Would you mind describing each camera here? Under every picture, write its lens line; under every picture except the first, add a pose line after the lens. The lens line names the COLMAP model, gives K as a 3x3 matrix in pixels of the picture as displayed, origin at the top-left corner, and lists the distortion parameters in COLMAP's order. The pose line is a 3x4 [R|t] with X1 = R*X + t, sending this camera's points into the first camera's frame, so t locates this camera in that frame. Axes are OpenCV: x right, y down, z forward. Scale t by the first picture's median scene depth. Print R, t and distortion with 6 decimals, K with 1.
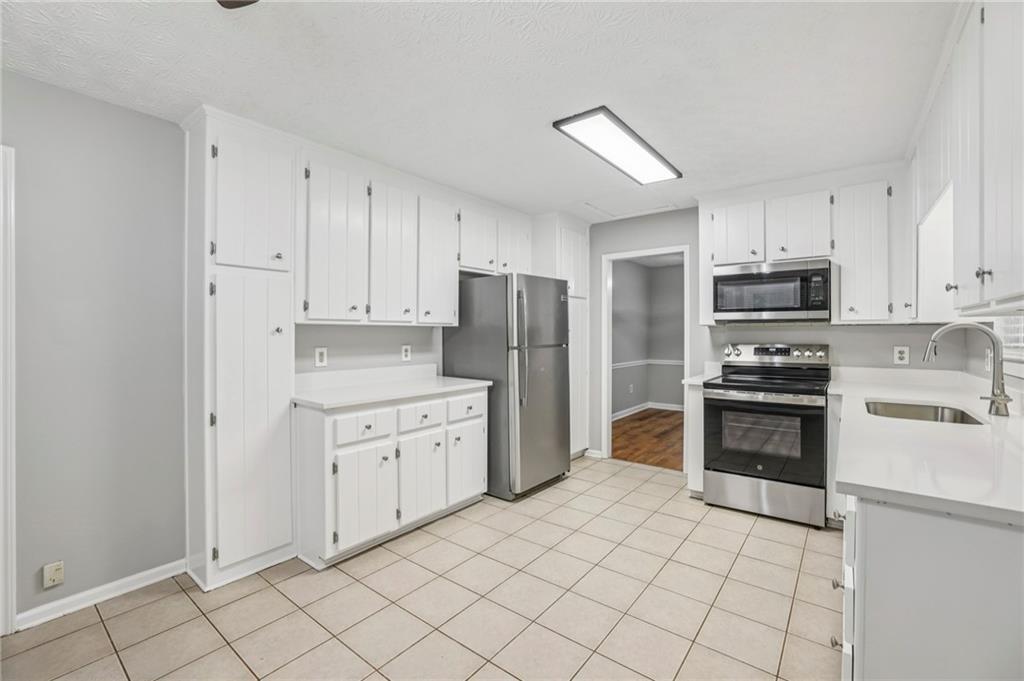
lens RADIAL K [[440.1, 0, 512.3], [0, 440.1, 334.6], [0, 0, 1]] dist [-0.032171, 0.004271]
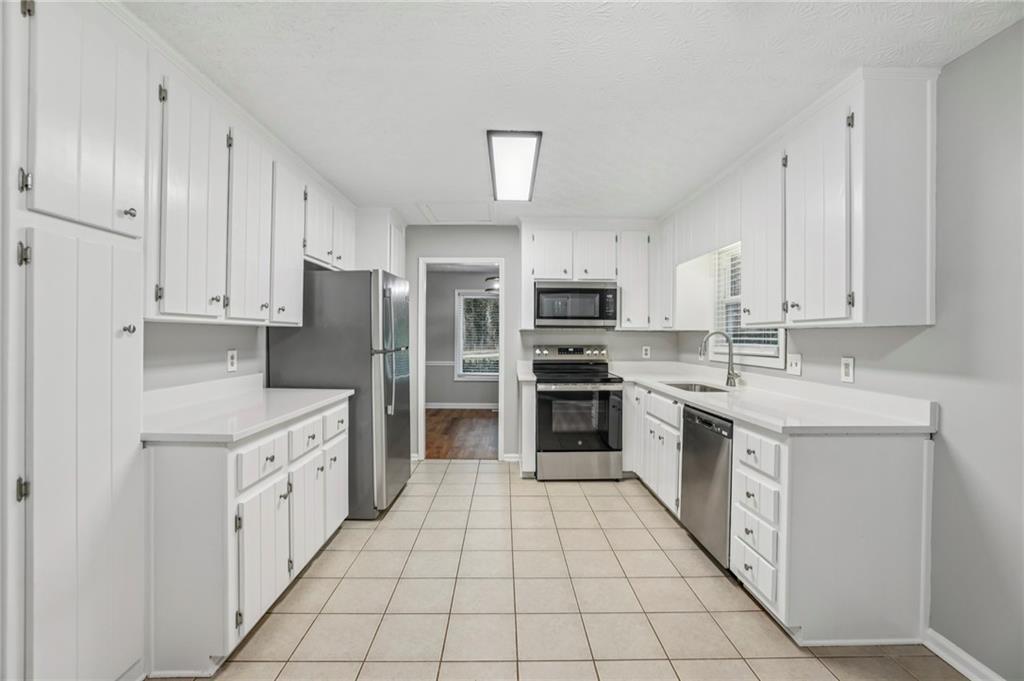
lens RADIAL K [[440.1, 0, 518.7], [0, 440.1, 339.0], [0, 0, 1]] dist [-0.032171, 0.004271]
pose [[0.776163, 0.000575, 0.630532, -0.358397], [-0.003592, 0.999987, 0.003510, 0.000136], [-0.630522, -0.004989, 0.776155, 0.114099]]
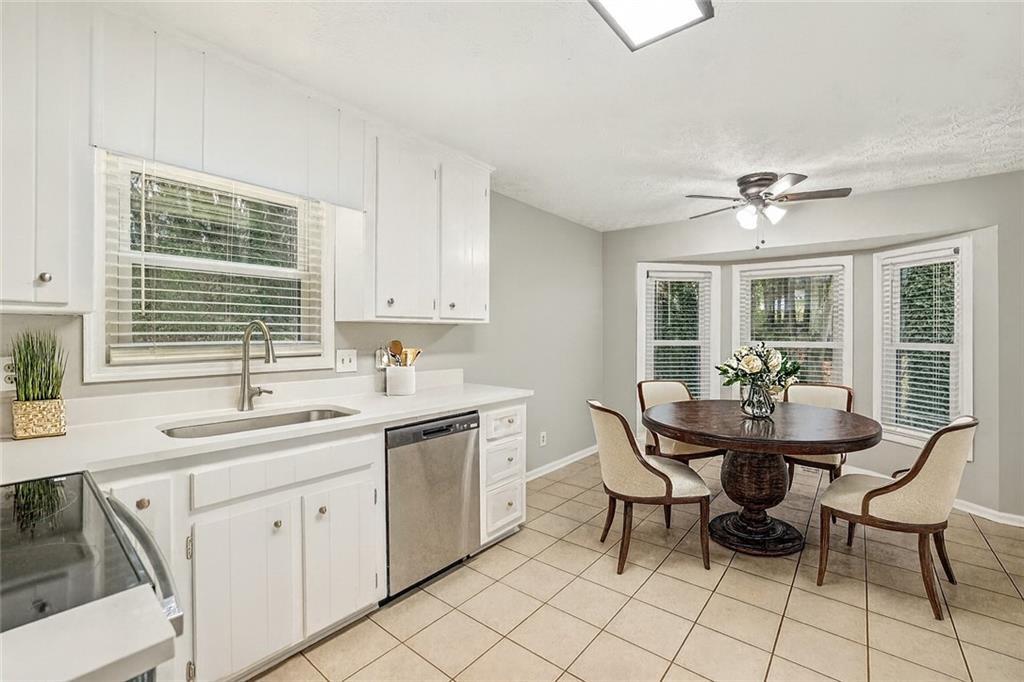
lens RADIAL K [[443.5, 0, 514.6], [0, 443.5, 336.0], [0, 0, 1]] dist [-0.029306, 0.002423]
pose [[-0.999116, -0.008113, 0.041248, 0.254004], [-0.007523, 0.999867, 0.014441, -0.007218], [-0.041360, 0.014118, -0.999045, 1.195940]]
